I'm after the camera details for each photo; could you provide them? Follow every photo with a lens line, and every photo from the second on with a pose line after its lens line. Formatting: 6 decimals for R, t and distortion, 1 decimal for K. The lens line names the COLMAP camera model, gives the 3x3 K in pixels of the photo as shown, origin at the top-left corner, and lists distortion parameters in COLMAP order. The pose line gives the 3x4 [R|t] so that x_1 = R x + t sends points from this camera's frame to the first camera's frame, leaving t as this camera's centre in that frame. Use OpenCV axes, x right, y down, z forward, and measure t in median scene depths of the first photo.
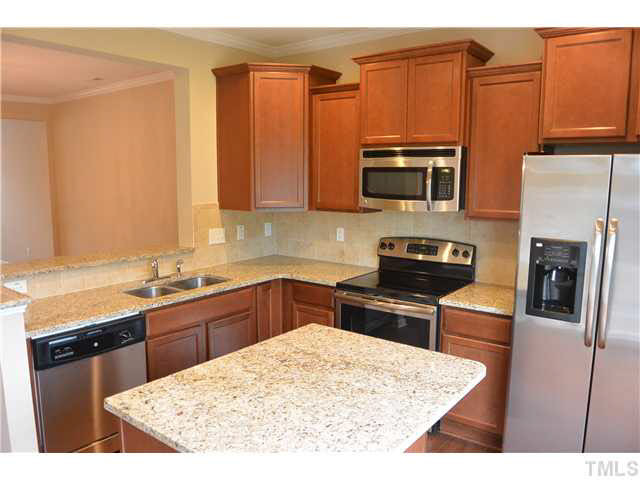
lens RADIAL K [[493.4, 0, 320.0], [0, 493.4, 240.0], [0, 0, 1]] dist [-0.055607, 0.000131]
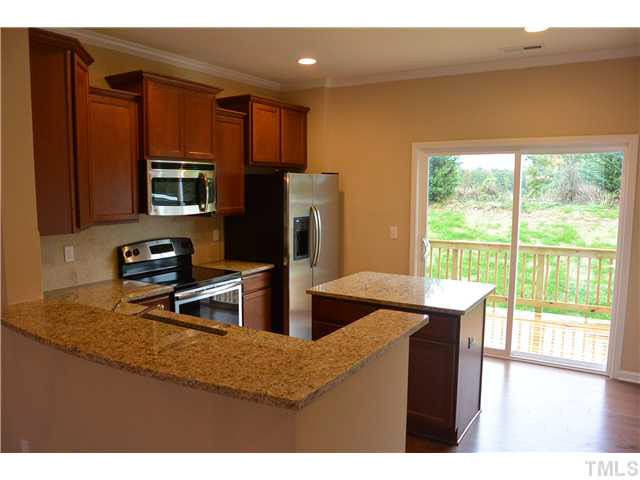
lens RADIAL K [[493.4, 0, 320.0], [0, 493.4, 240.0], [0, 0, 1]] dist [-0.055607, 0.000131]
pose [[-0.100318, -0.114350, 0.988363, -1.012284], [0.129192, 0.983467, 0.126896, -0.103646], [-0.986532, 0.140418, -0.083886, 0.759168]]
